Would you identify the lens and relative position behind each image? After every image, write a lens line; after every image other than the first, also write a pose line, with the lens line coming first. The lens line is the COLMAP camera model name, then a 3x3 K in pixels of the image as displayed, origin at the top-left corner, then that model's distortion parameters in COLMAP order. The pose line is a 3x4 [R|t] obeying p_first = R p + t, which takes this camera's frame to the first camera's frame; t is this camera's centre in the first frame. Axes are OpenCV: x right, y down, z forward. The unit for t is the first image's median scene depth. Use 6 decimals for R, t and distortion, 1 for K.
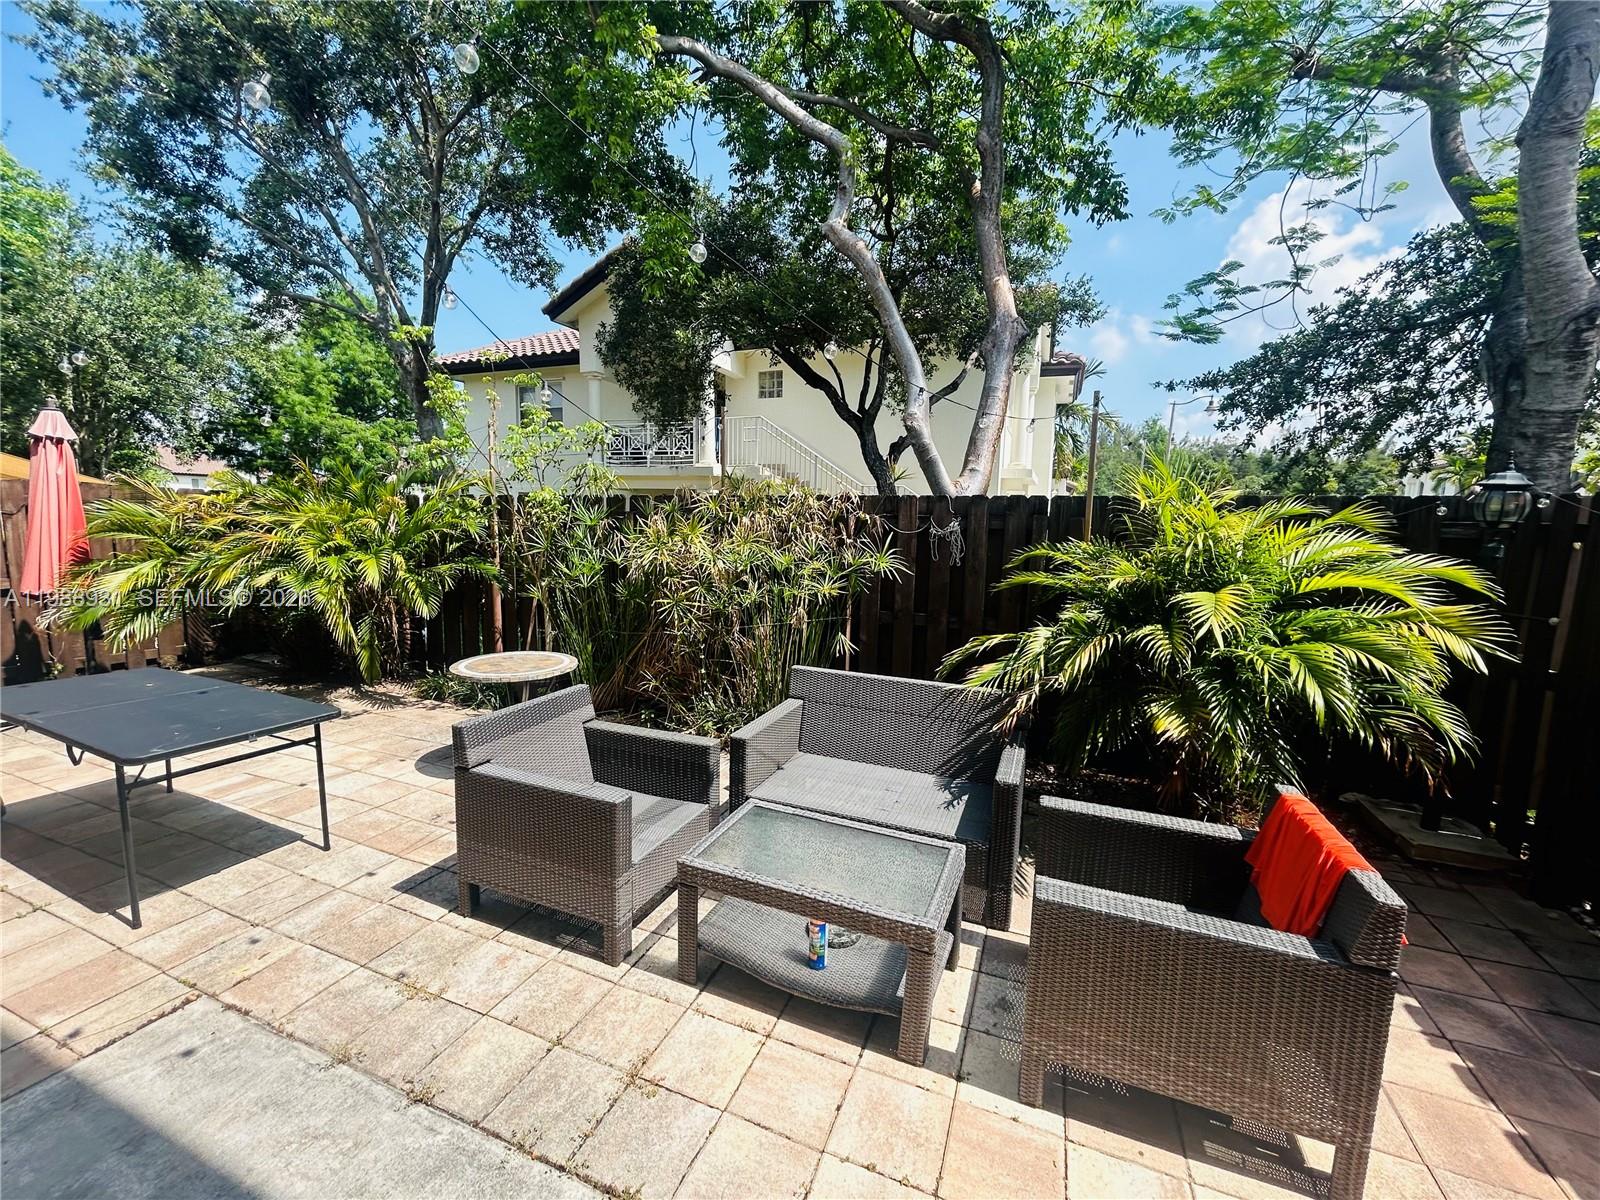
lens RADIAL K [[648.7, 0, 797.3], [0, 648.7, 600.6], [0, 0, 1]] dist [0.003604, 0.001179]
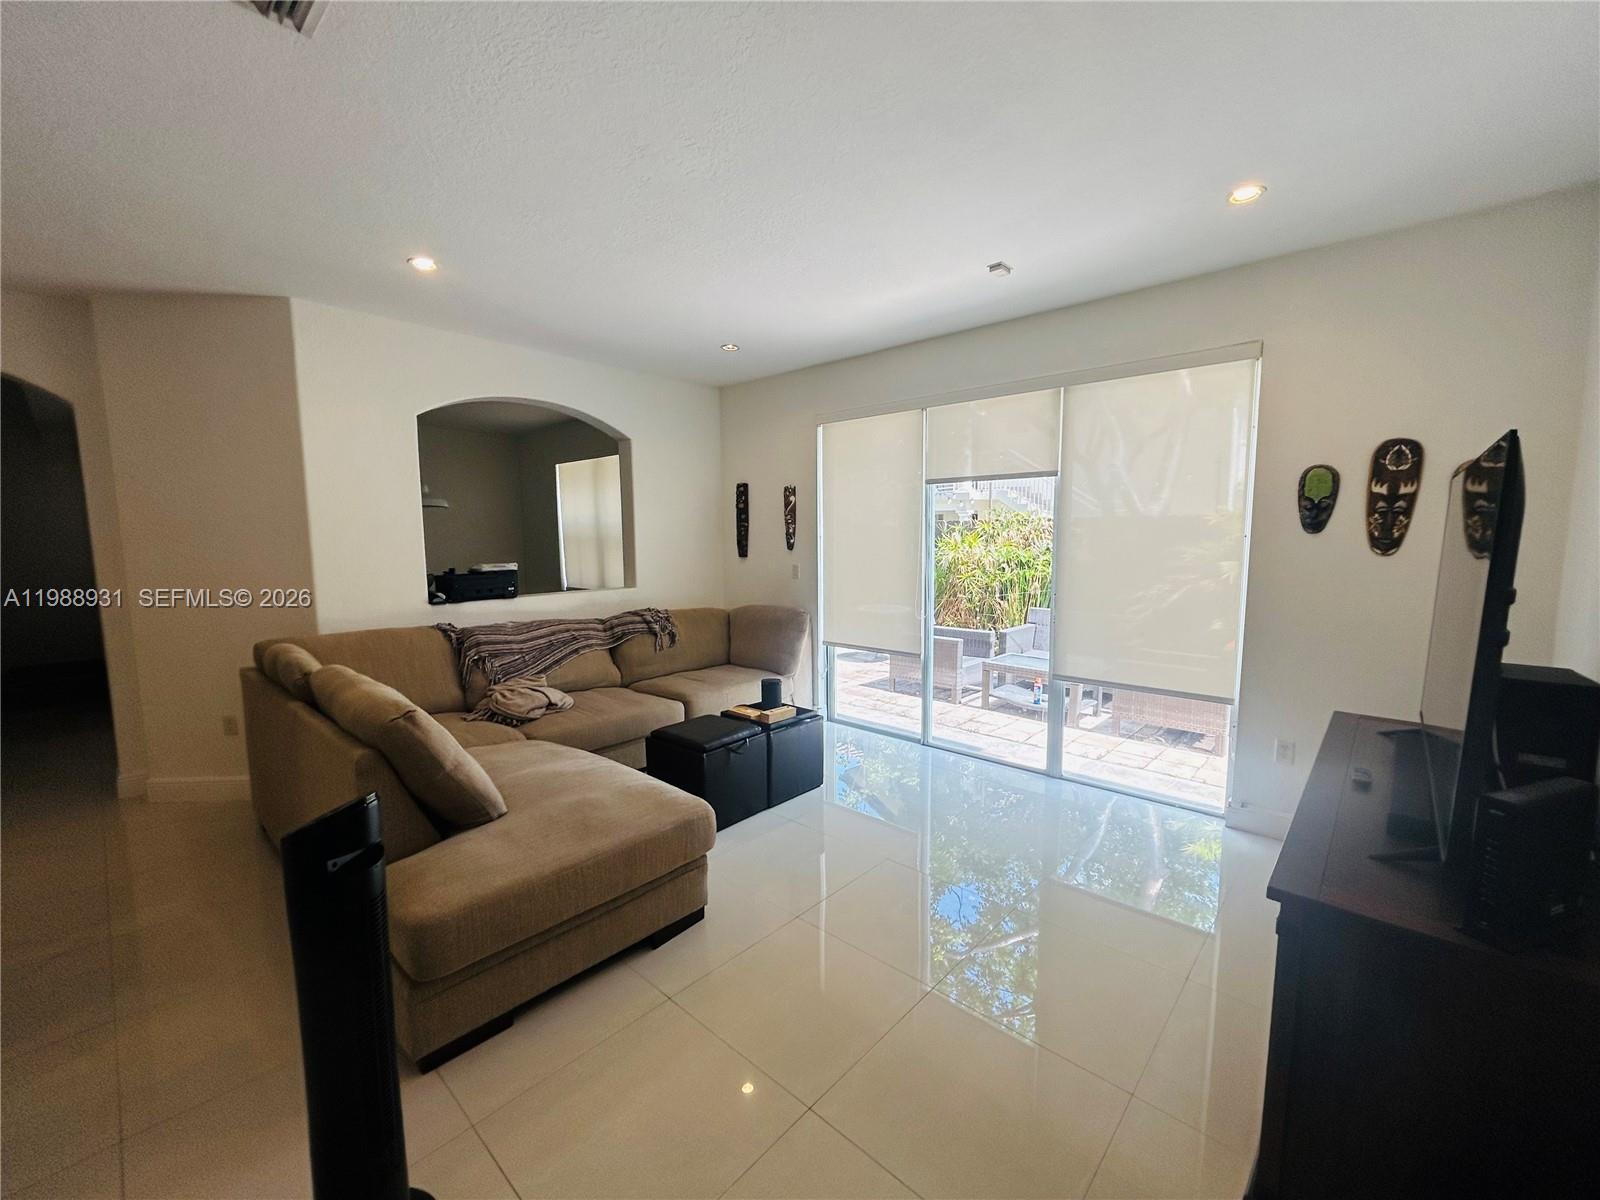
lens RADIAL K [[648.7, 0, 805.9], [0, 648.7, 599.8], [0, 0, 1]] dist [0.003604, 0.001179]
pose [[0.938975, 0.009223, -0.343862, 0.025592], [-0.018075, 0.999582, -0.022546, 0.113245], [0.343510, 0.027386, 0.938750, -0.908902]]
